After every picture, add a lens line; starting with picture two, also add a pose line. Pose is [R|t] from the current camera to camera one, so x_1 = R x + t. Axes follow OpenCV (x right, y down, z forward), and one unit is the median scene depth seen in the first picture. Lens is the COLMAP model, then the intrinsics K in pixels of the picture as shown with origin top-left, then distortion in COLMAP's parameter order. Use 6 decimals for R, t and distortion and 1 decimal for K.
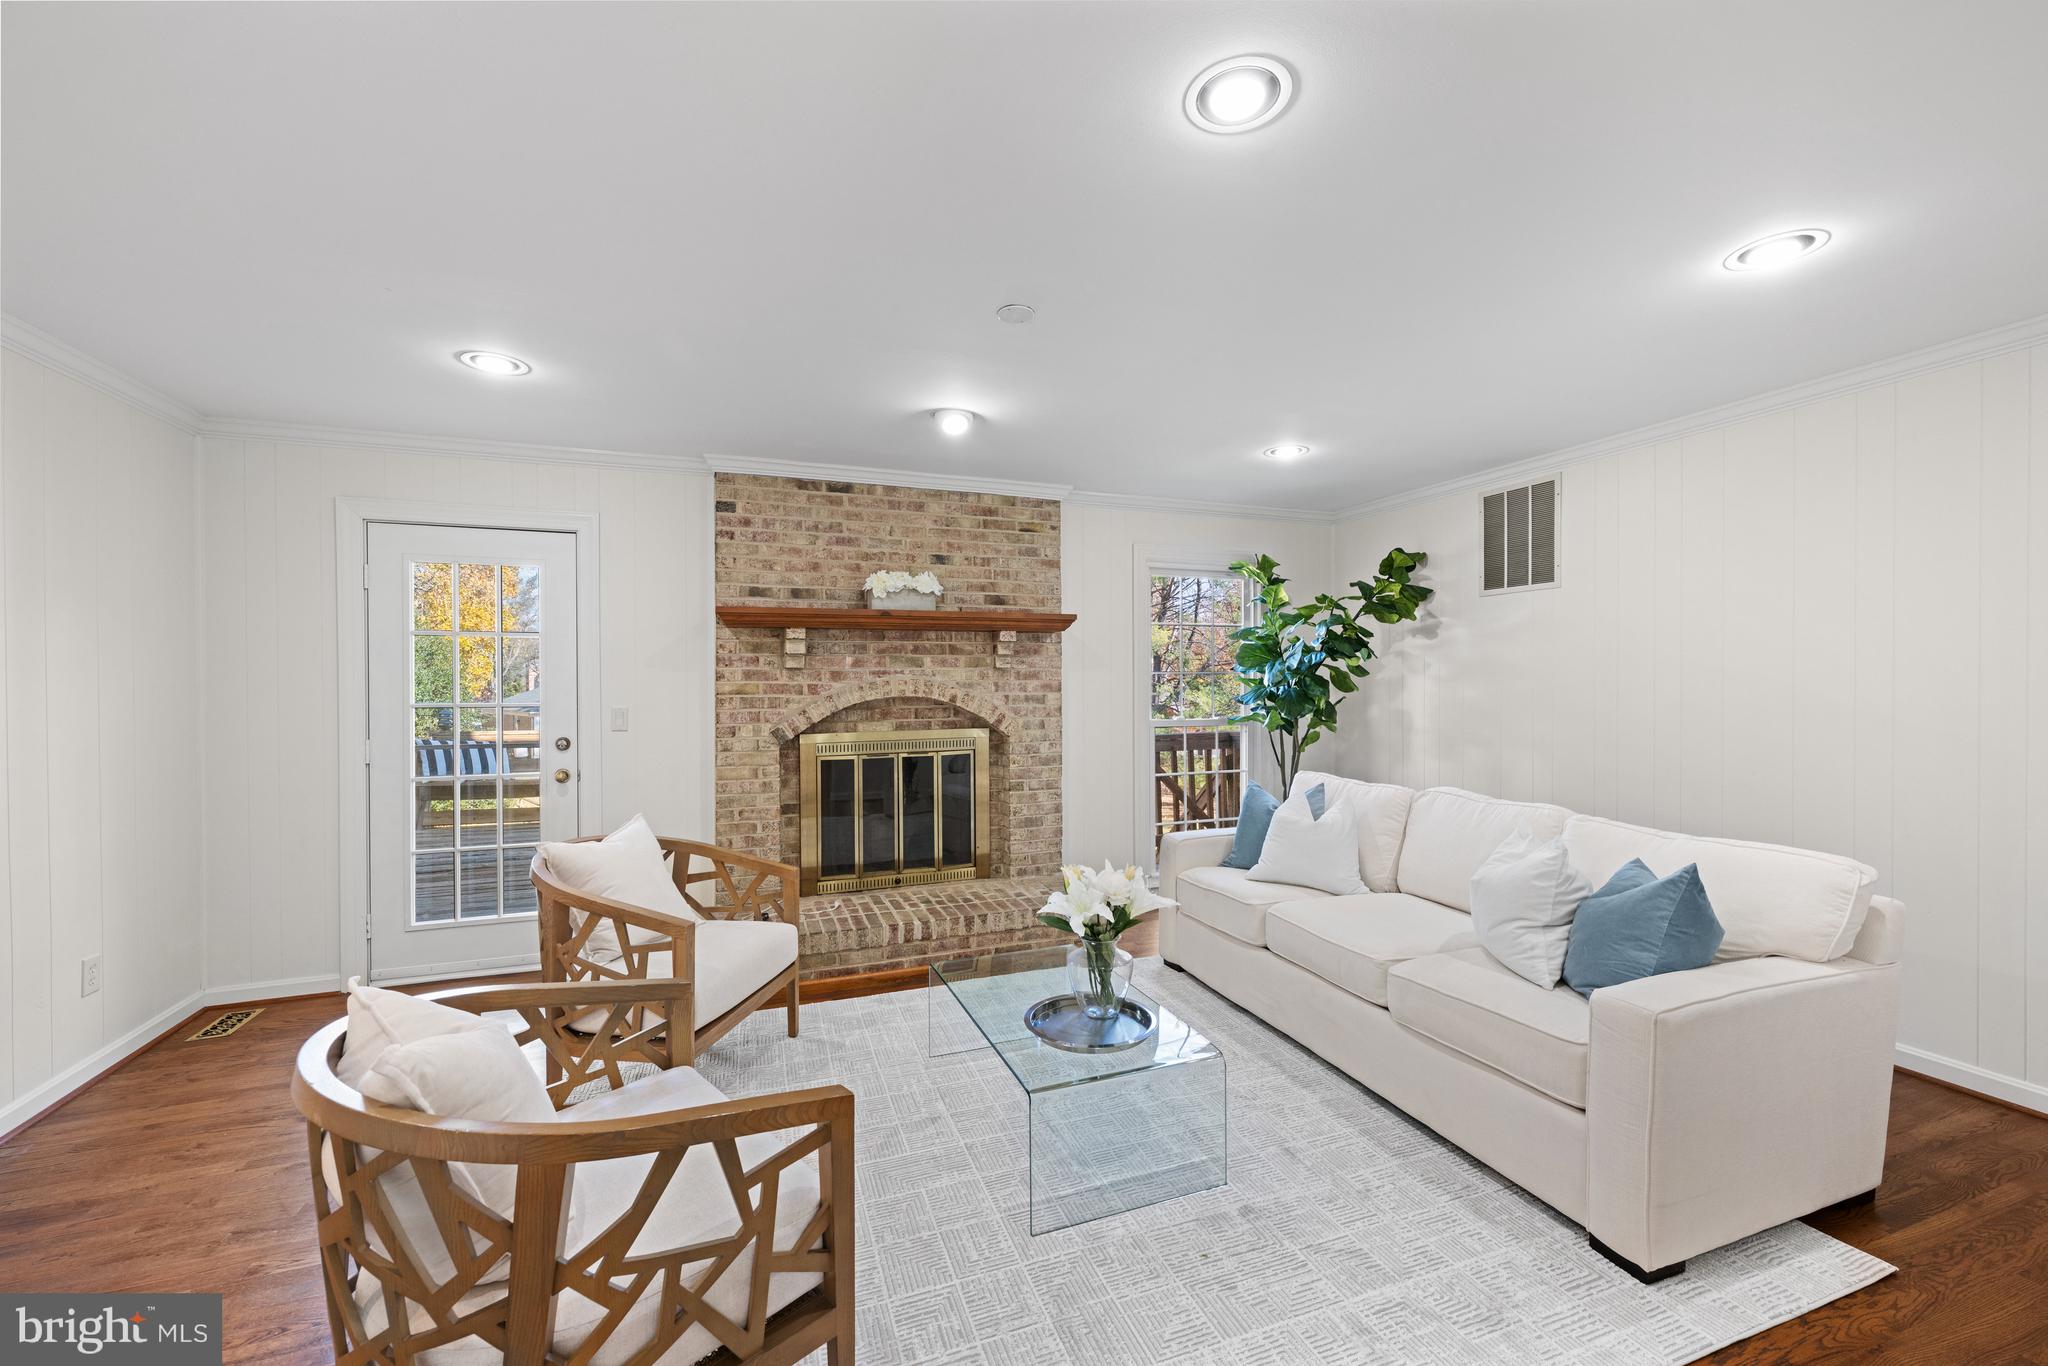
lens RADIAL K [[811.8, 0, 1010.6], [0, 811.8, 686.8], [0, 0, 1]] dist [0.000502, -0.000753]
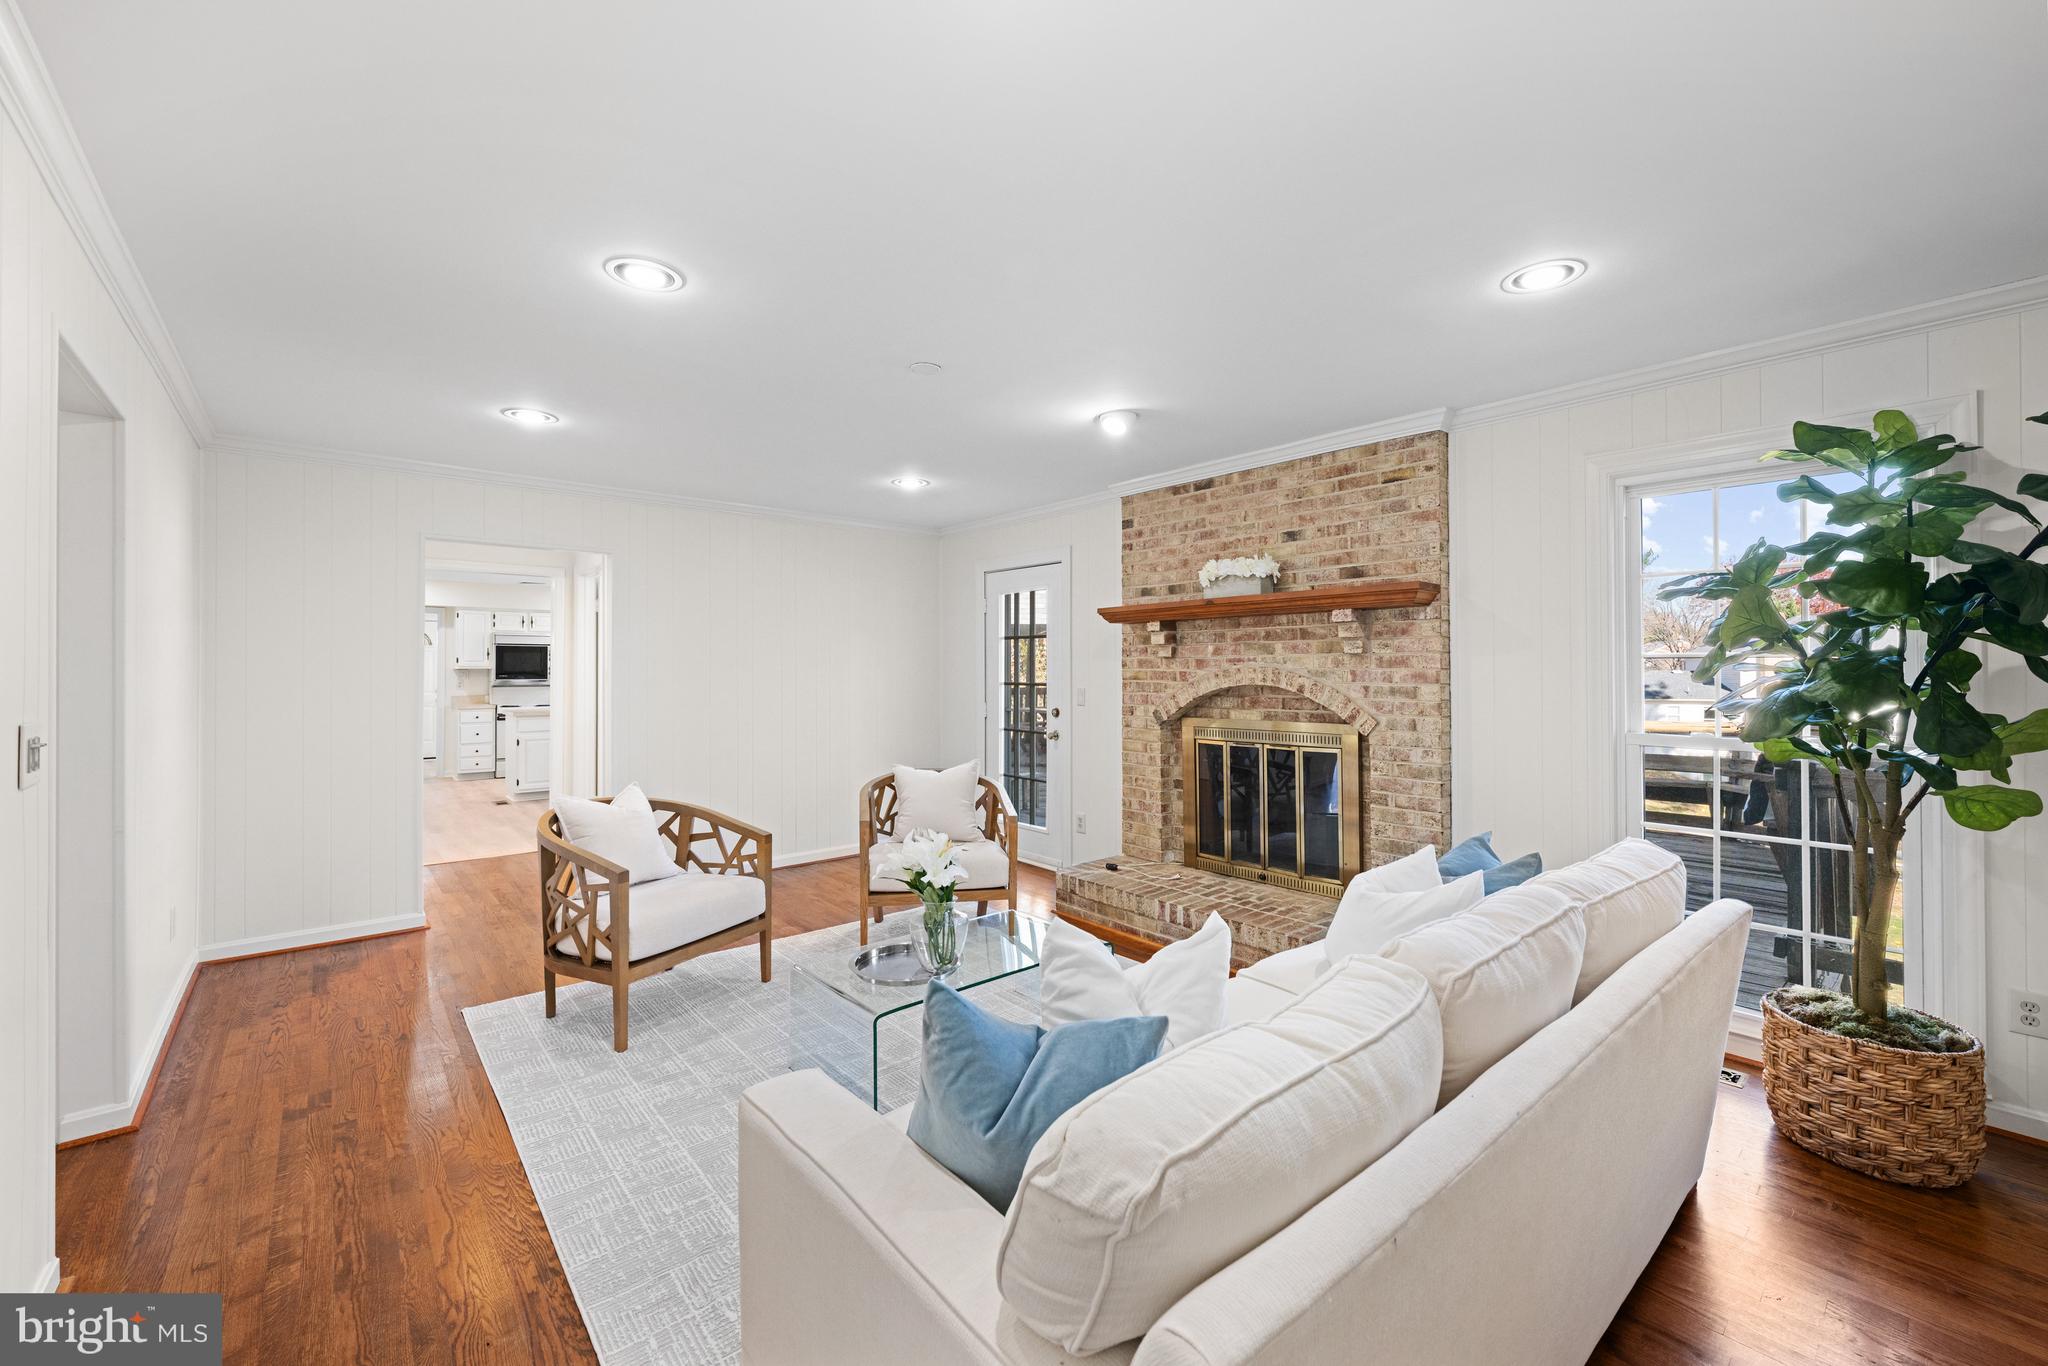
lens RADIAL K [[811.8, 0, 1024.0], [0, 811.8, 665.0], [0, 0, 1]] dist [0.000502, -0.000753]
pose [[0.350457, -0.001390, -0.936578, 0.674718], [-0.006947, 0.999968, -0.004084, -0.005794], [0.936553, 0.007937, 0.350436, 0.403785]]
